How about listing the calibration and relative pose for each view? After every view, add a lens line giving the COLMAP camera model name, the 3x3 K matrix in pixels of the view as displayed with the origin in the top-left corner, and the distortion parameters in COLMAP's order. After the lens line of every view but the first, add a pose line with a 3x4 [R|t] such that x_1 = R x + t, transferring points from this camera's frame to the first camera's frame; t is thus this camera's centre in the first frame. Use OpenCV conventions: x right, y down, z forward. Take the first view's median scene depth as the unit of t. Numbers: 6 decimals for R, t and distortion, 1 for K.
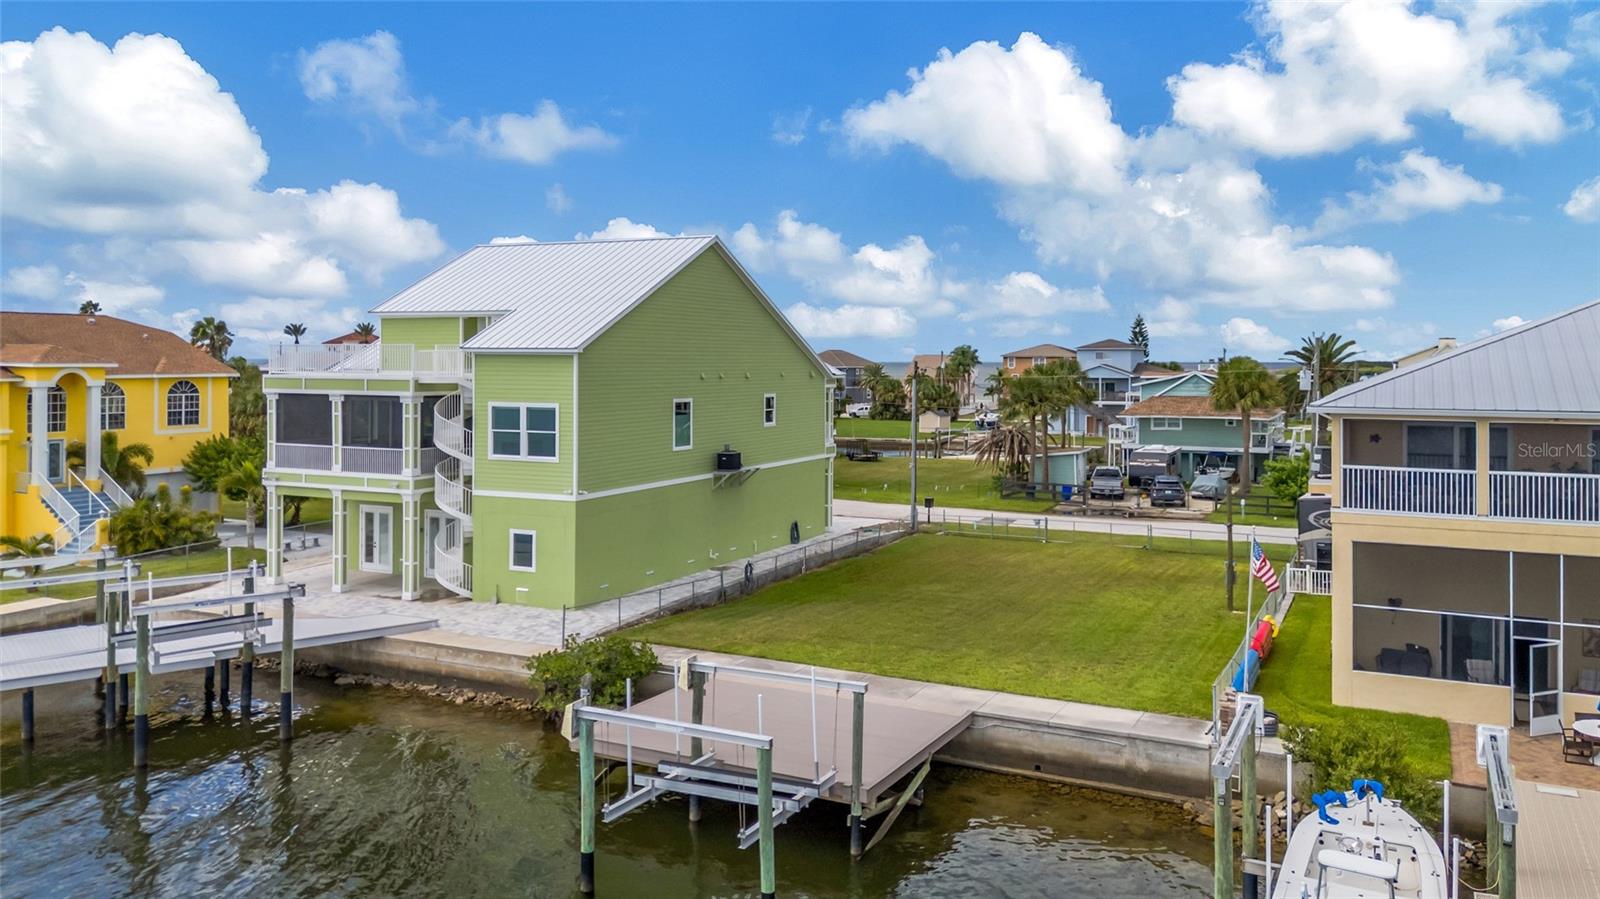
lens RADIAL K [[1201.4, 0, 805.0], [0, 1201.4, 363.0], [0, 0, 1]] dist [0.068923, -0.065427]
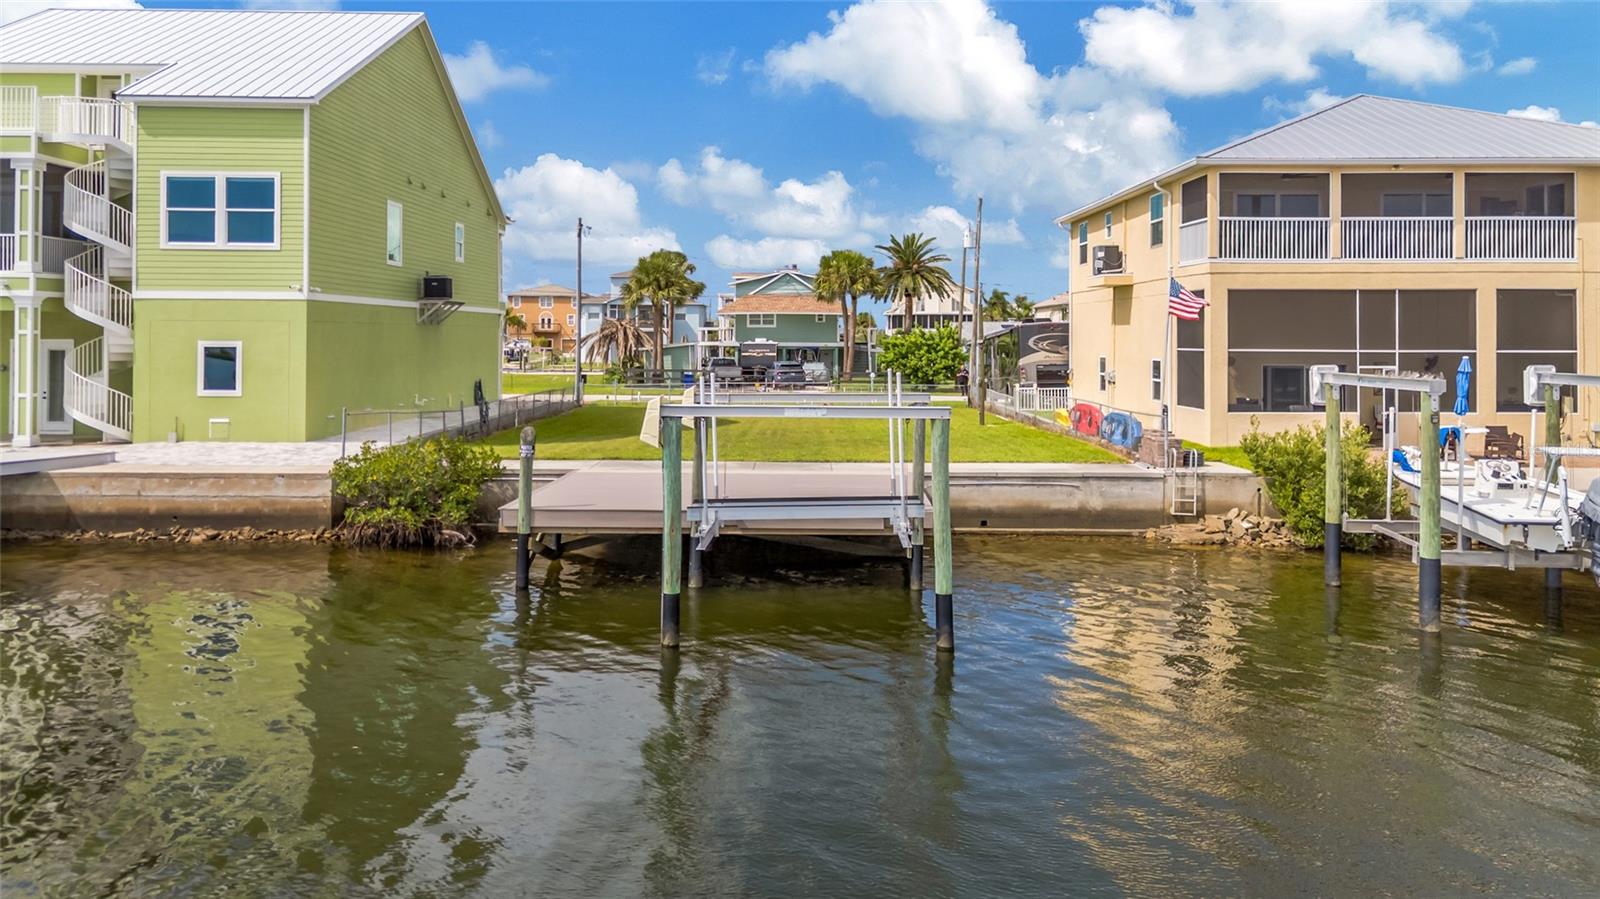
lens RADIAL K [[1210.2, 0, 801.9], [0, 1210.2, 324.7], [0, 0, 1]] dist [0.077538, -0.081350]
pose [[0.898169, 0.004254, 0.439629, -0.241421], [0.001045, 0.999930, -0.011810, 0.135872], [-0.439648, 0.011067, 0.898102, 0.159026]]
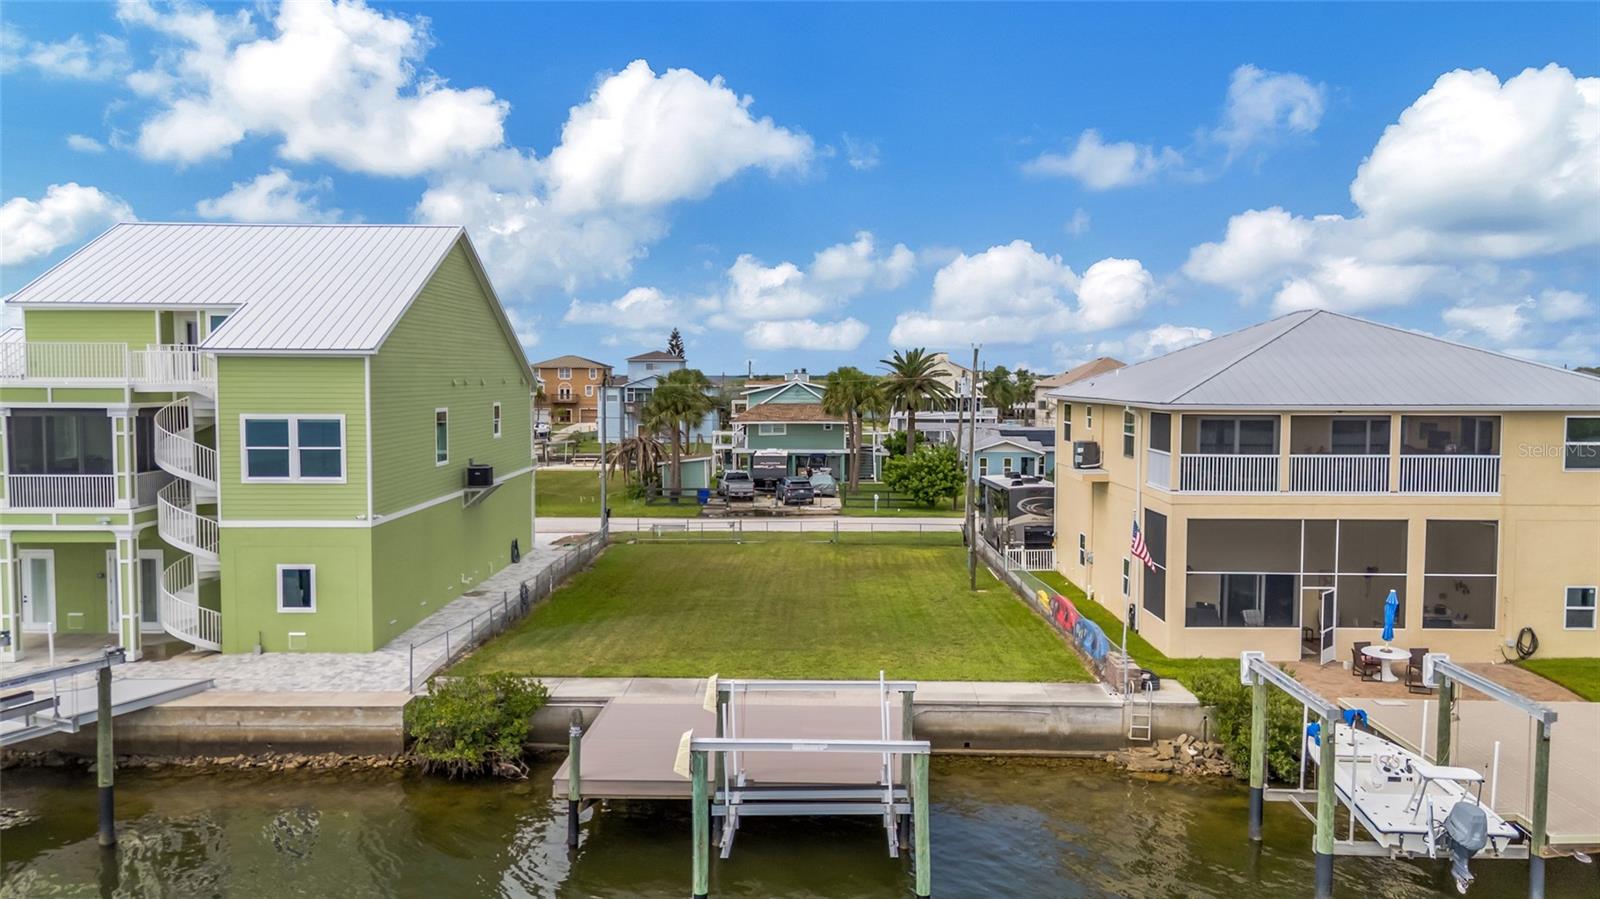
lens RADIAL K [[1184.0, 0, 804.1], [0, 1184.0, 440.1], [0, 0, 1]] dist [0.082003, -0.089698]
pose [[0.900951, -0.025006, 0.433199, -0.271938], [0.001235, 0.998482, 0.055067, 0.005218], [-0.433919, -0.049077, 0.899614, 0.092069]]
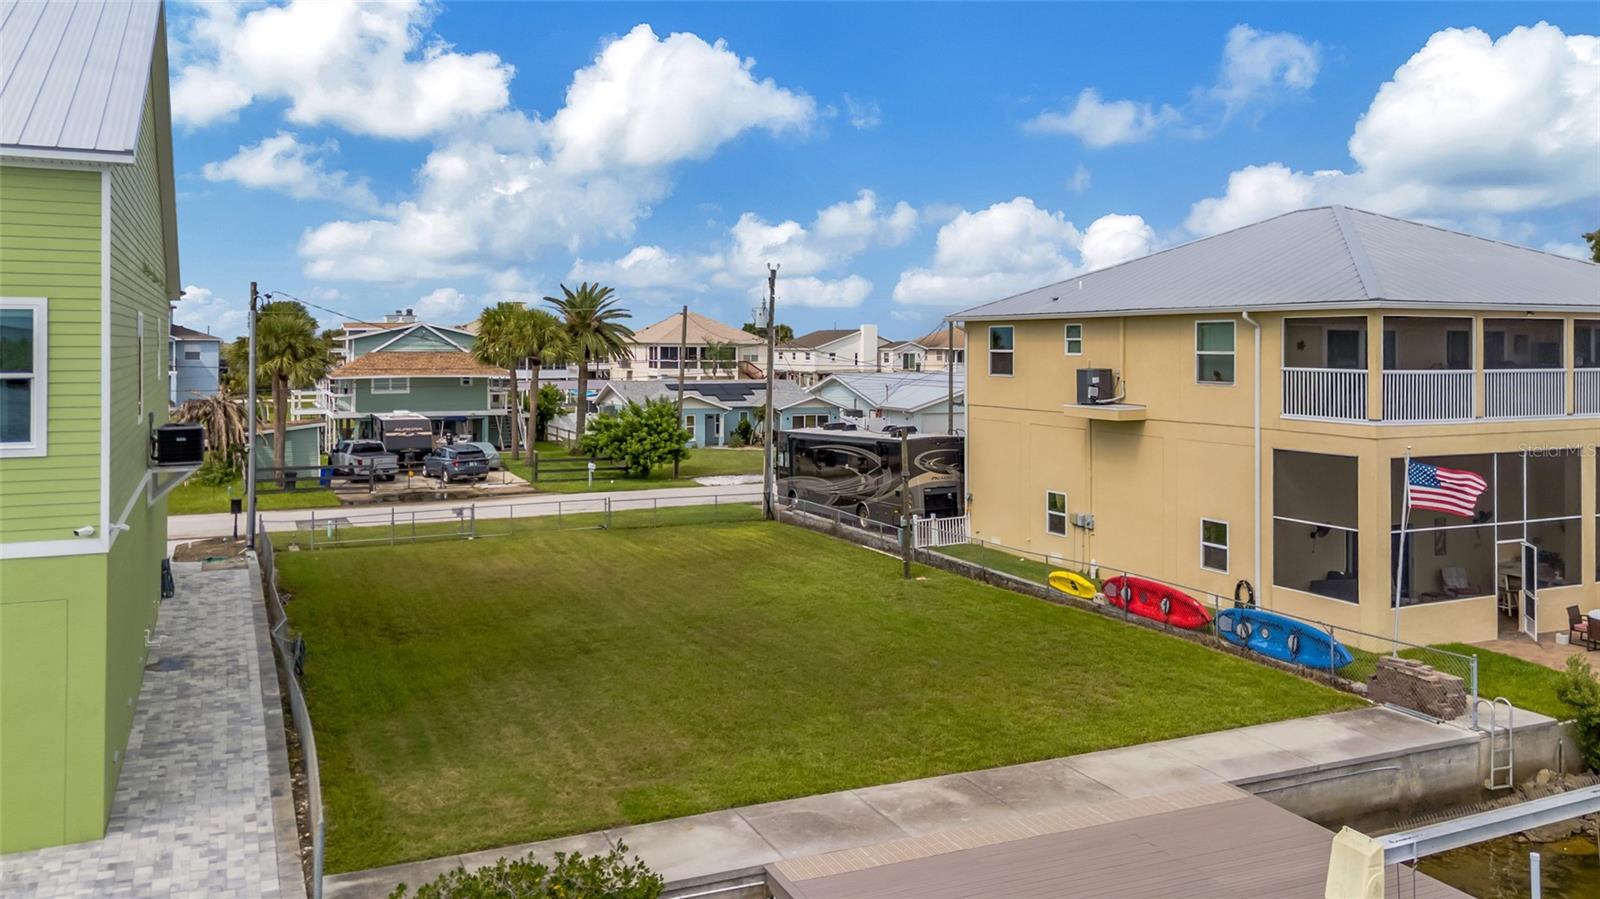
lens RADIAL K [[1201.4, 0, 805.0], [0, 1201.4, 363.0], [0, 0, 1]] dist [0.068923, -0.065427]
pose [[0.625368, -0.012742, 0.780226, -0.340974], [0.001327, 0.999883, 0.015266, 0.047342], [-0.780329, -0.008512, 0.625312, 0.565119]]
